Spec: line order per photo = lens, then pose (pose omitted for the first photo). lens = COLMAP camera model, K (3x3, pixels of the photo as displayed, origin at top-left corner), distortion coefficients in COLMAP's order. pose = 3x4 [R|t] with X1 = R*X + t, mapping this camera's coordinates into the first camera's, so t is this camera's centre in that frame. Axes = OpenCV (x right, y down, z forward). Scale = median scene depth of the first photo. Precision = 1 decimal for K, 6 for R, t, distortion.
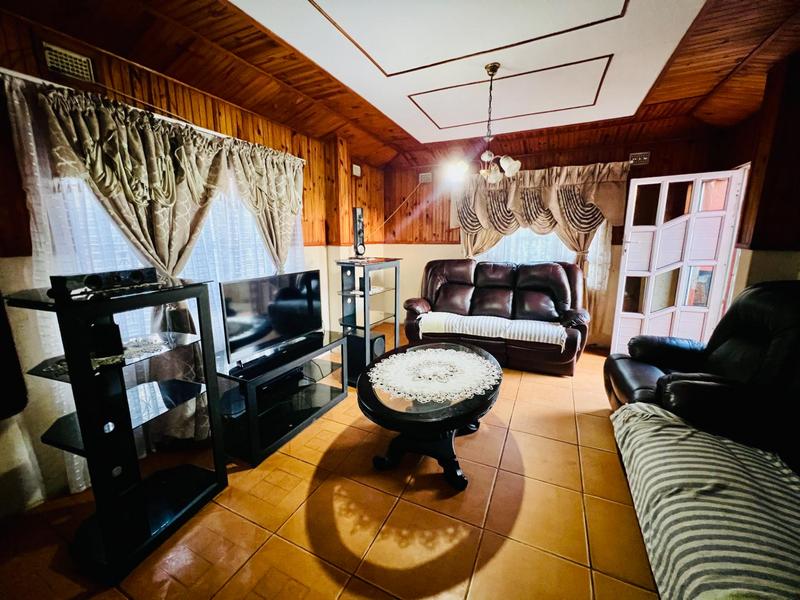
lens RADIAL K [[320.4, 0, 399.0], [0, 320.4, 298.9], [0, 0, 1]] dist [-0.000832, 0.000186]
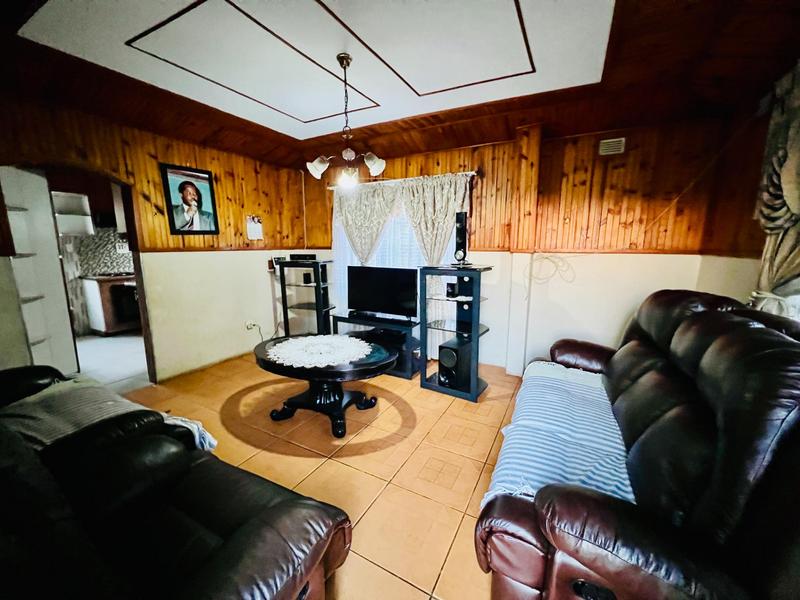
lens RADIAL K [[320.4, 0, 402.9], [0, 320.4, 301.9], [0, 0, 1]] dist [-0.000832, 0.000186]
pose [[-0.041979, 0.177500, -0.983225, 1.268928], [-0.190346, 0.964648, 0.182274, -0.235512], [0.980819, 0.194804, -0.006708, 1.265493]]
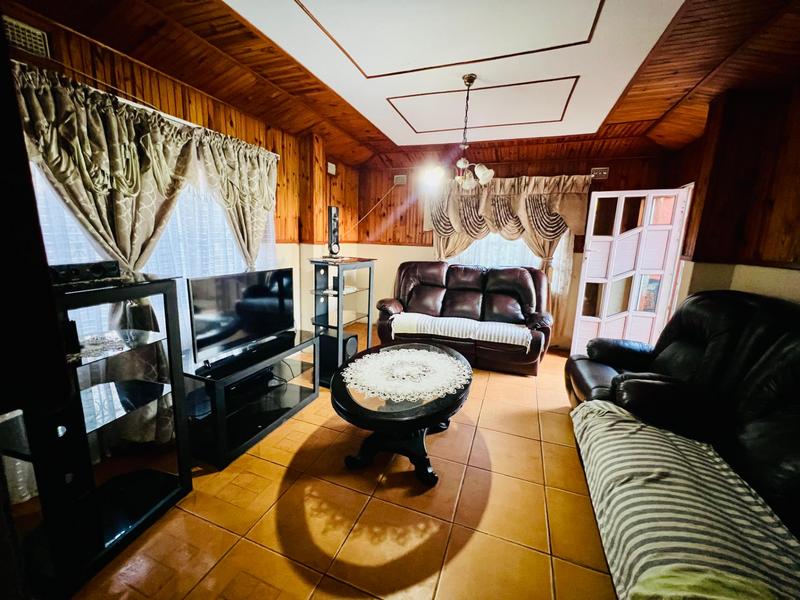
lens RADIAL K [[320.4, 0, 398.9], [0, 320.4, 299.1], [0, 0, 1]] dist [-0.000832, 0.000186]
pose [[0.995548, 0.020855, 0.091920, -0.015063], [-0.020822, 0.999782, -0.001310, -0.001151], [-0.091927, -0.000610, 0.995766, -0.011712]]
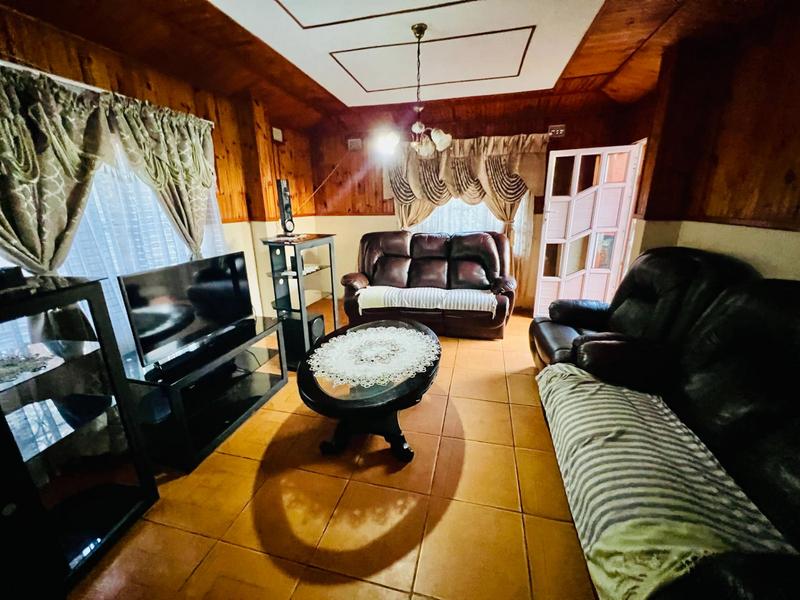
lens RADIAL K [[320.4, 0, 398.9], [0, 320.4, 298.5], [0, 0, 1]] dist [-0.000832, 0.000186]
pose [[0.980043, -0.069084, 0.186393, 0.004848], [0.050305, 0.993339, 0.103669, -0.038739], [-0.192313, -0.092224, 0.976991, 0.024655]]
